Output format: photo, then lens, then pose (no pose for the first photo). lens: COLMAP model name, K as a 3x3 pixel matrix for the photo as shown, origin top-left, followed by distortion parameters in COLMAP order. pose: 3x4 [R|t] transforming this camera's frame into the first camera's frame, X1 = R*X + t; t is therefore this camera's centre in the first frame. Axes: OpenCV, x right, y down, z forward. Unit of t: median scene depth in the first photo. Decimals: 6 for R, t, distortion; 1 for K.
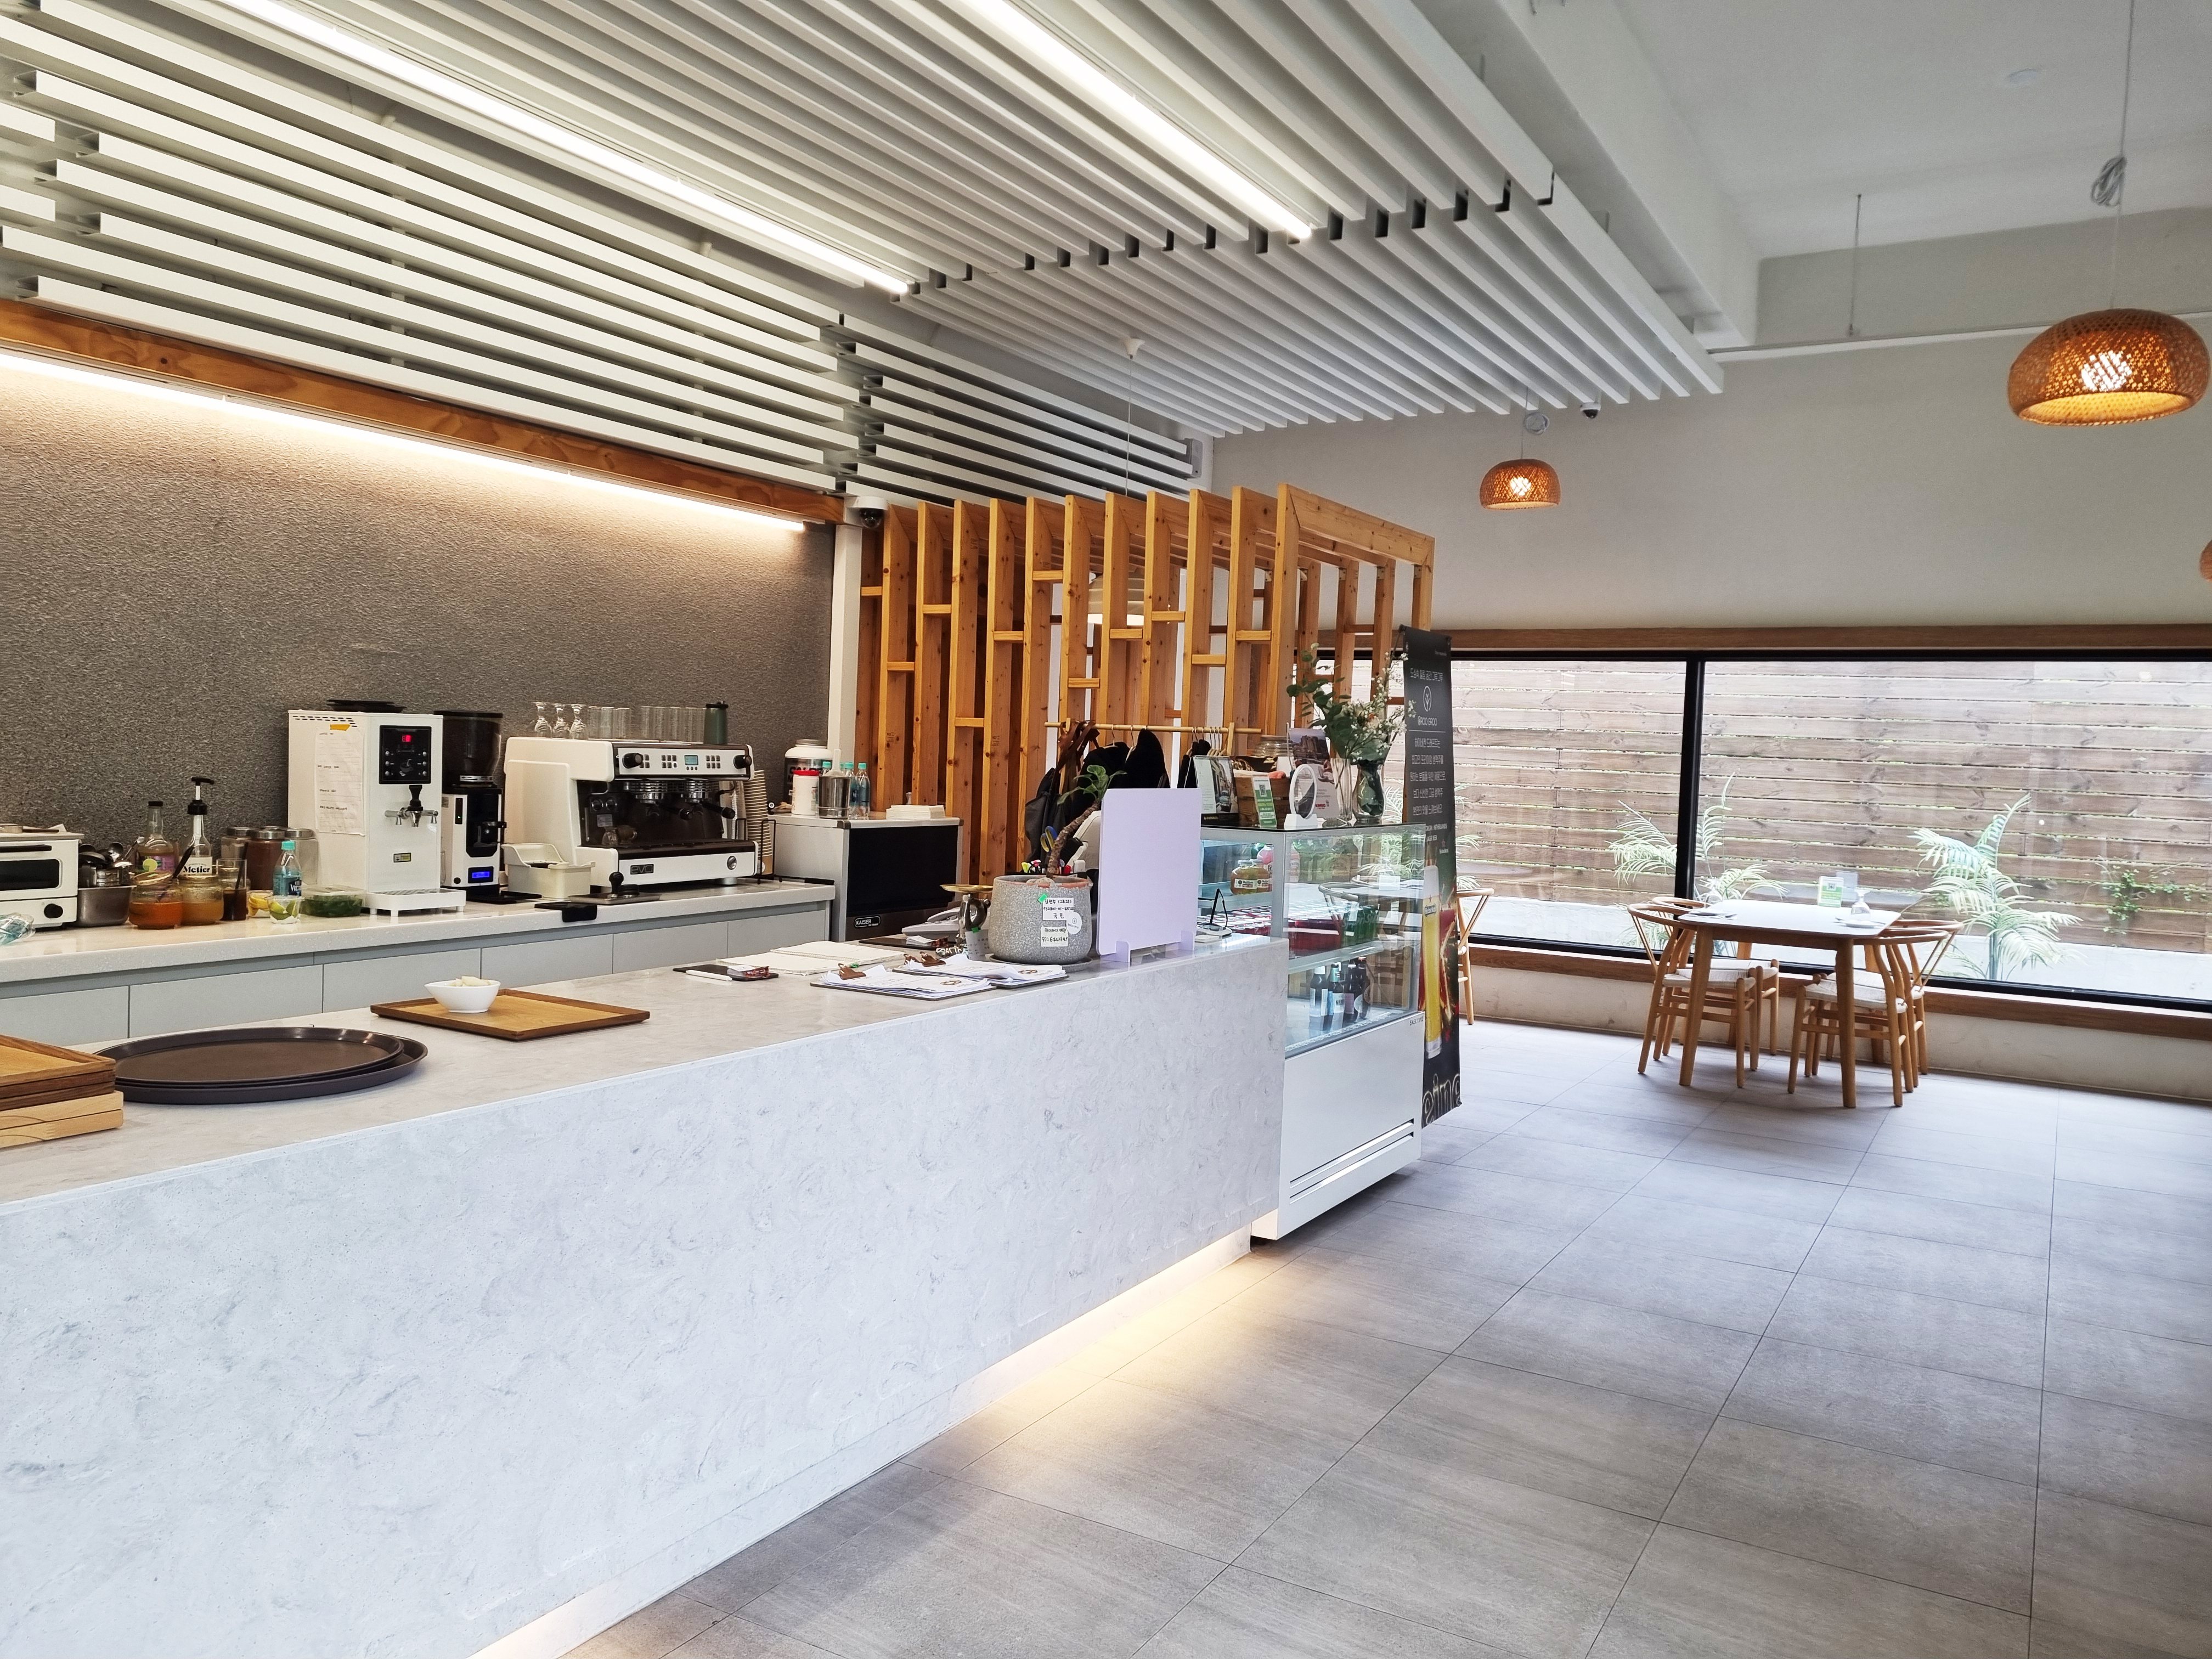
lens RADIAL K [[1641.4, 0, 1069.4], [0, 1641.4, 828.2], [0, 0, 1]] dist [0.054815, -0.003475]
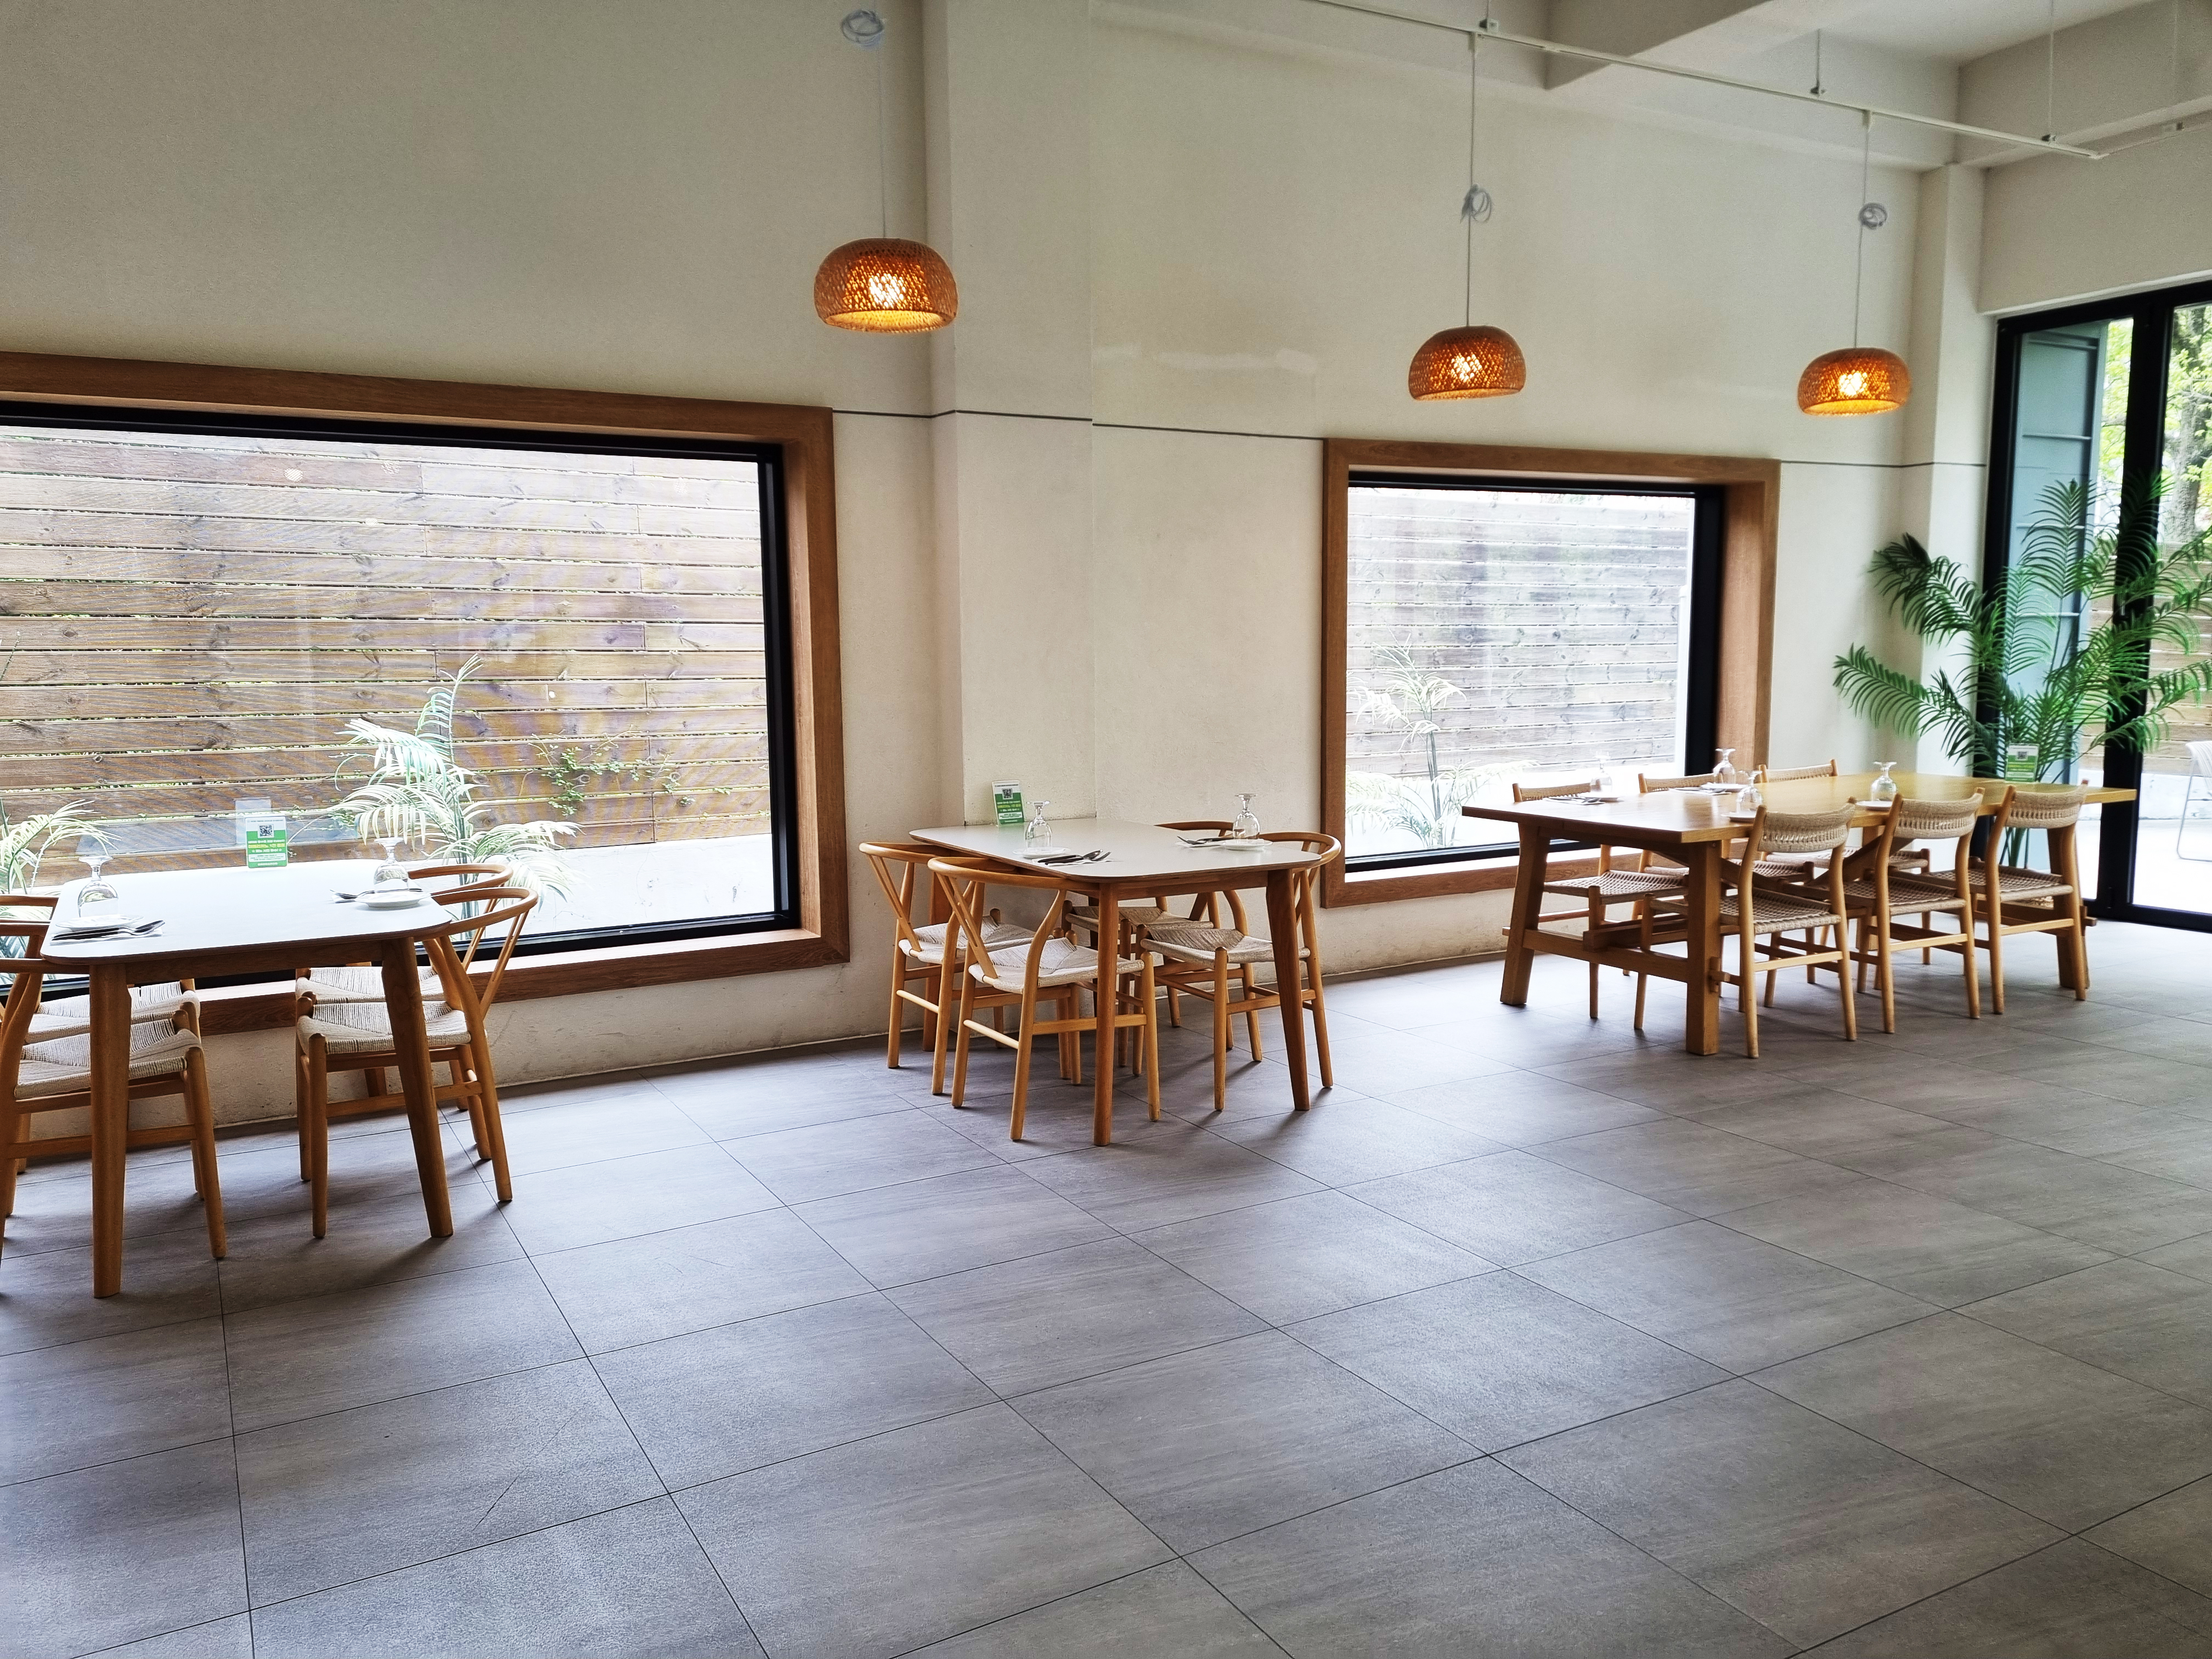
lens RADIAL K [[1641.4, 0, 1069.4], [0, 1641.4, 828.2], [0, 0, 1]] dist [0.054815, -0.003475]
pose [[0.499180, -0.141528, 0.854862, 0.094388], [0.075482, 0.989923, 0.119811, -0.012240], [-0.863204, 0.004720, 0.504833, 0.420286]]
